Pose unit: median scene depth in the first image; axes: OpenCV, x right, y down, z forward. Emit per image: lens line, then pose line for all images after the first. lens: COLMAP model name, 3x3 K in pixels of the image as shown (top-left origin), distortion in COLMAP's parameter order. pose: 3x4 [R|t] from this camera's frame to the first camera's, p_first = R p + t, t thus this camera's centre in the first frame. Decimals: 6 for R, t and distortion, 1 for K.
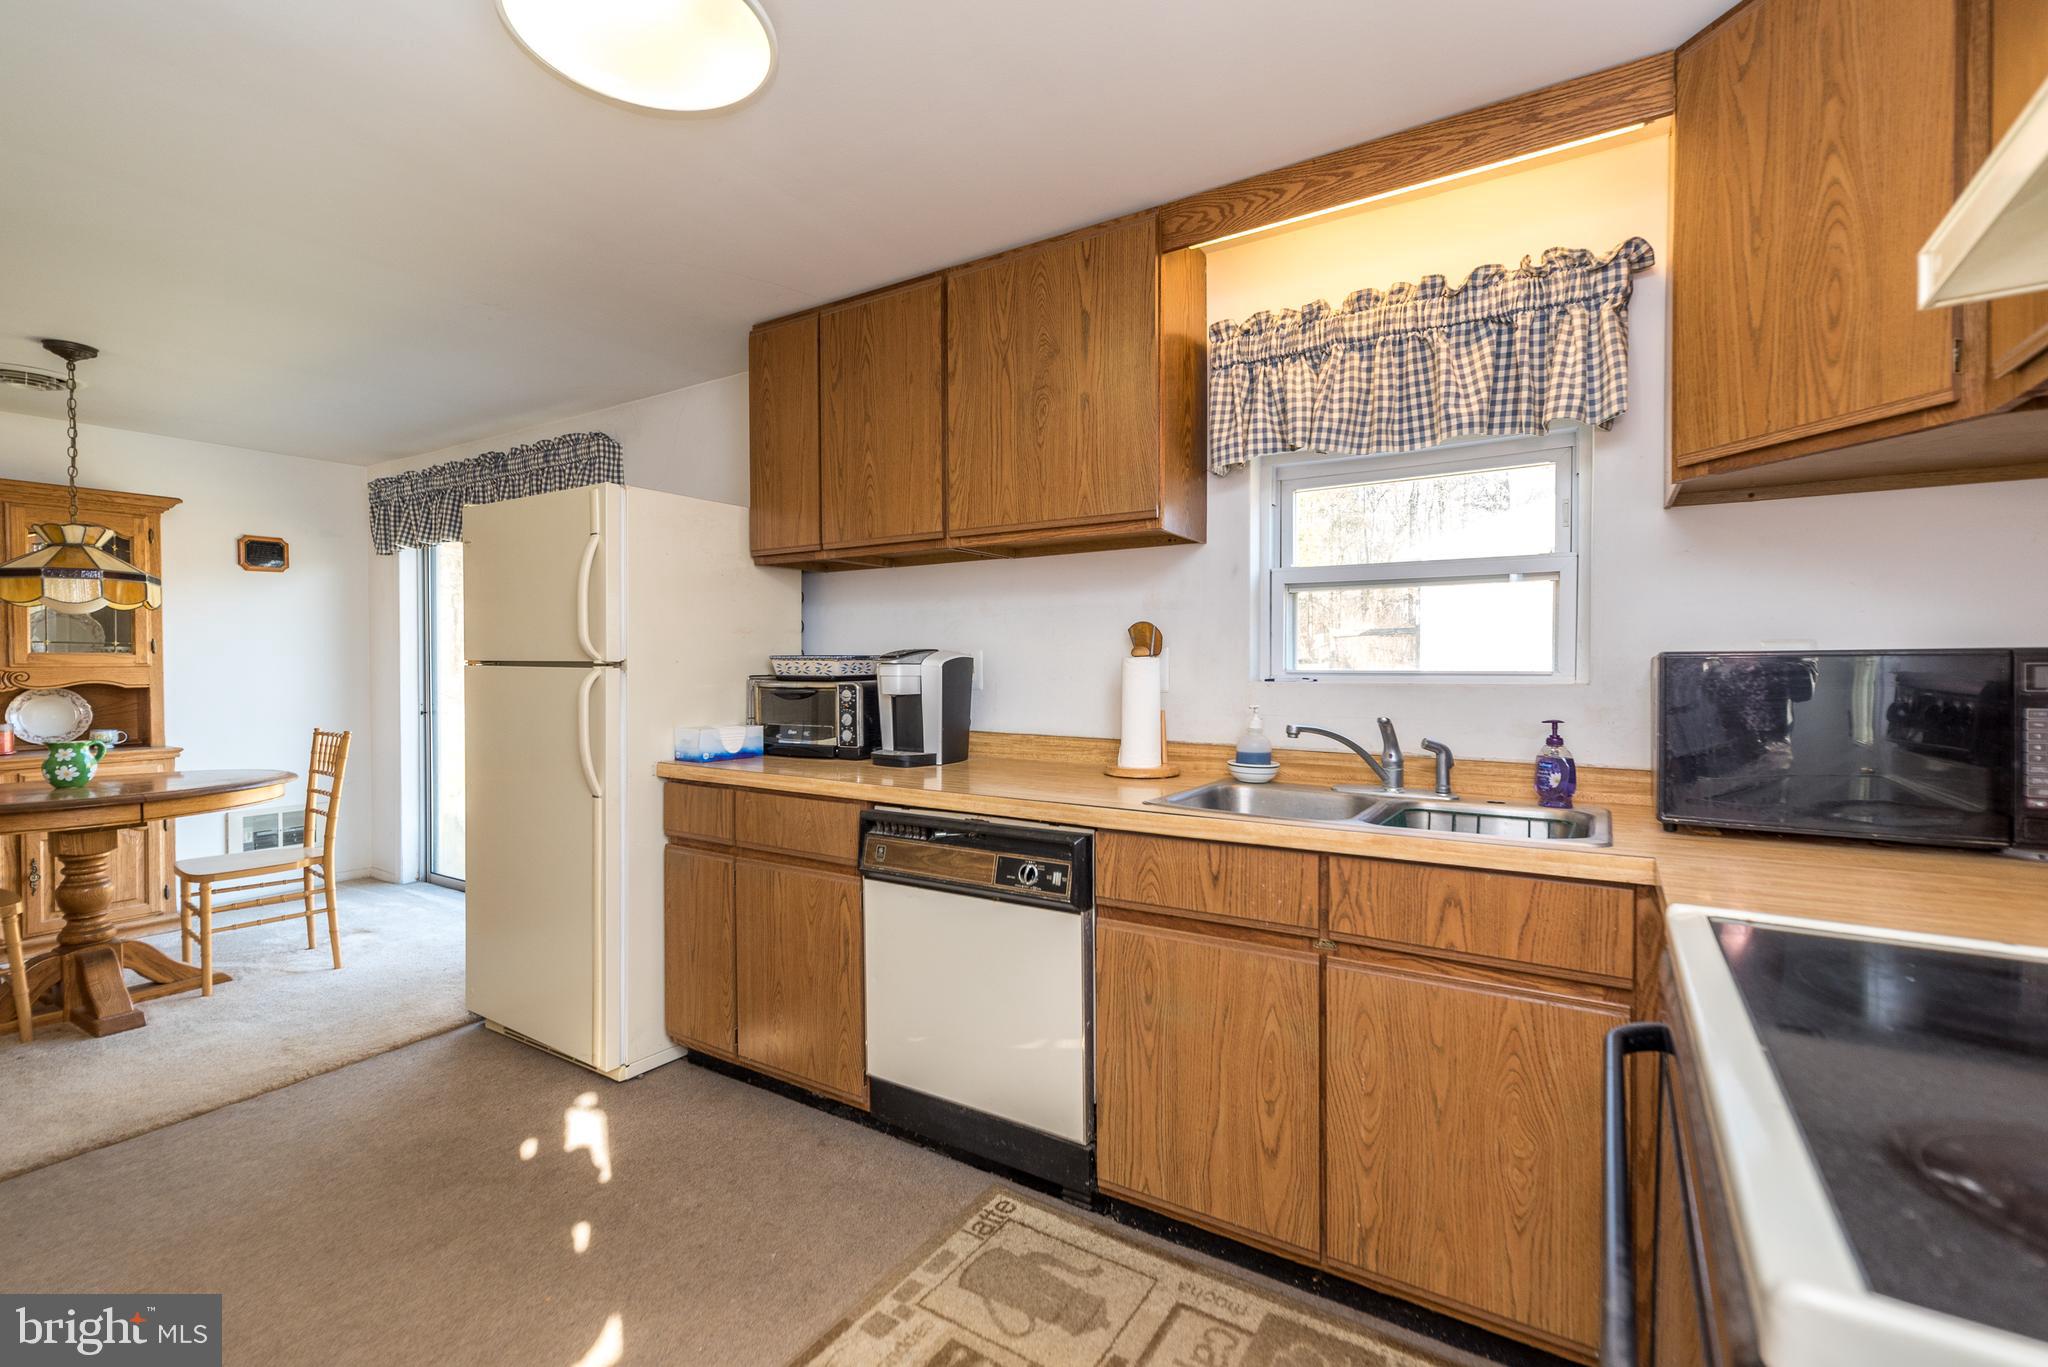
lens RADIAL K [[877.0, 0, 986.7], [0, 877.0, 678.9], [0, 0, 1]] dist [0.008020, 0.000680]
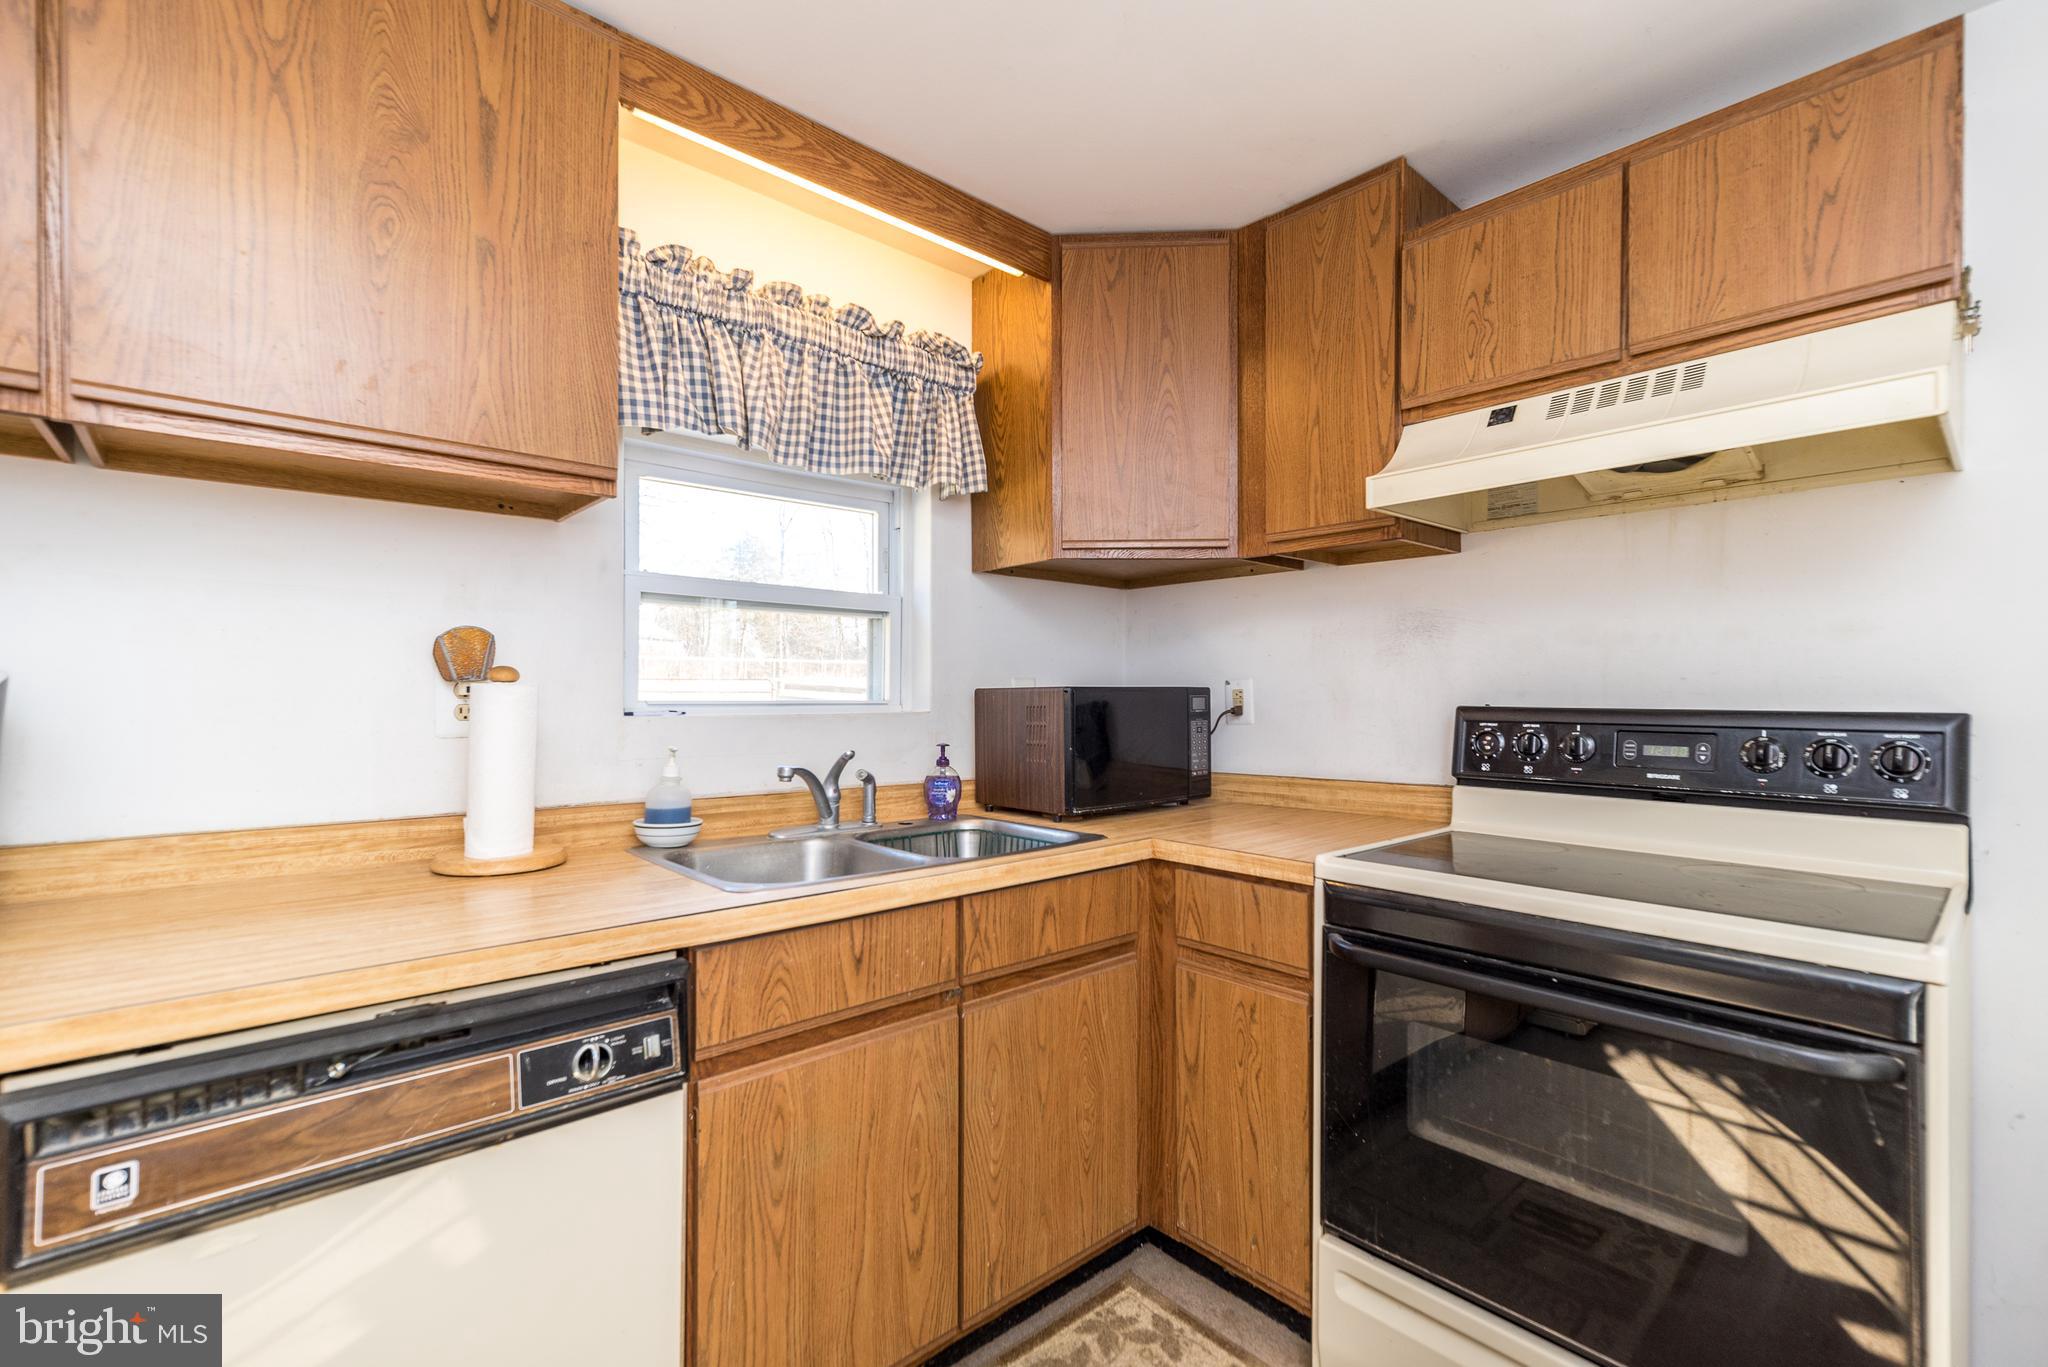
lens RADIAL K [[913.4, 0, 1012.1], [0, 913.4, 692.7], [0, 0, 1]] dist [0.008349, 0.000424]
pose [[0.254349, 0.000239, 0.967112, -0.385827], [0.009847, 0.999947, -0.002836, -0.012159], [-0.967062, 0.010244, 0.254334, 0.482456]]
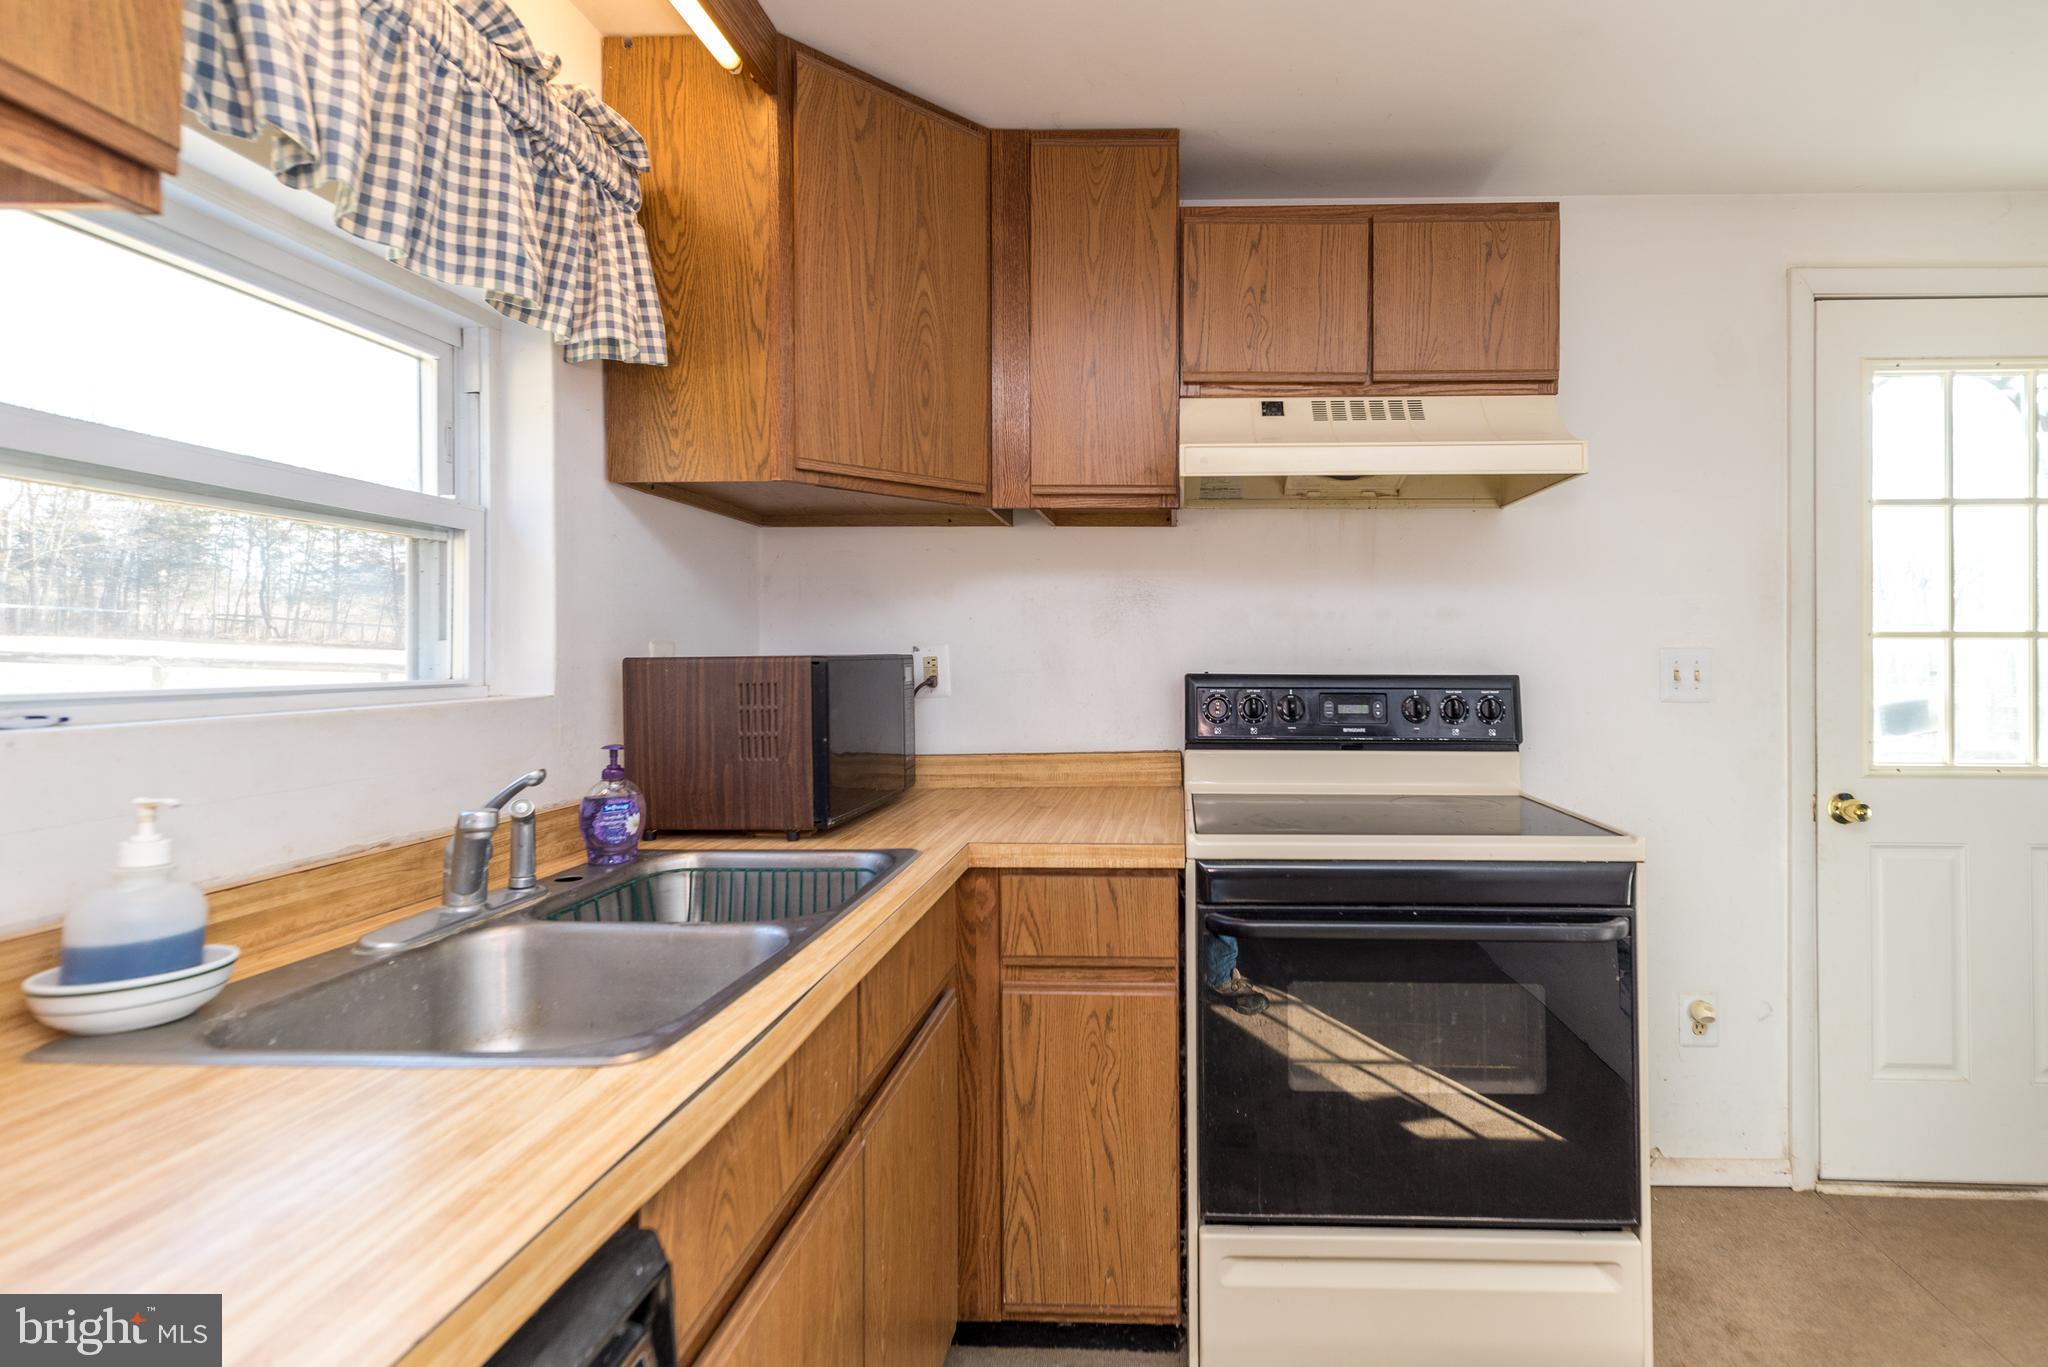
lens RADIAL K [[971.0, 0, 1151.5], [0, 971.0, 653.6], [0, 0, 1]] dist [0.008021, 0.000535]
pose [[-0.547461, -0.001915, 0.836829, -0.228139], [0.008604, 0.999932, 0.007917, -0.025651], [-0.836787, 0.011534, -0.547408, 0.844872]]
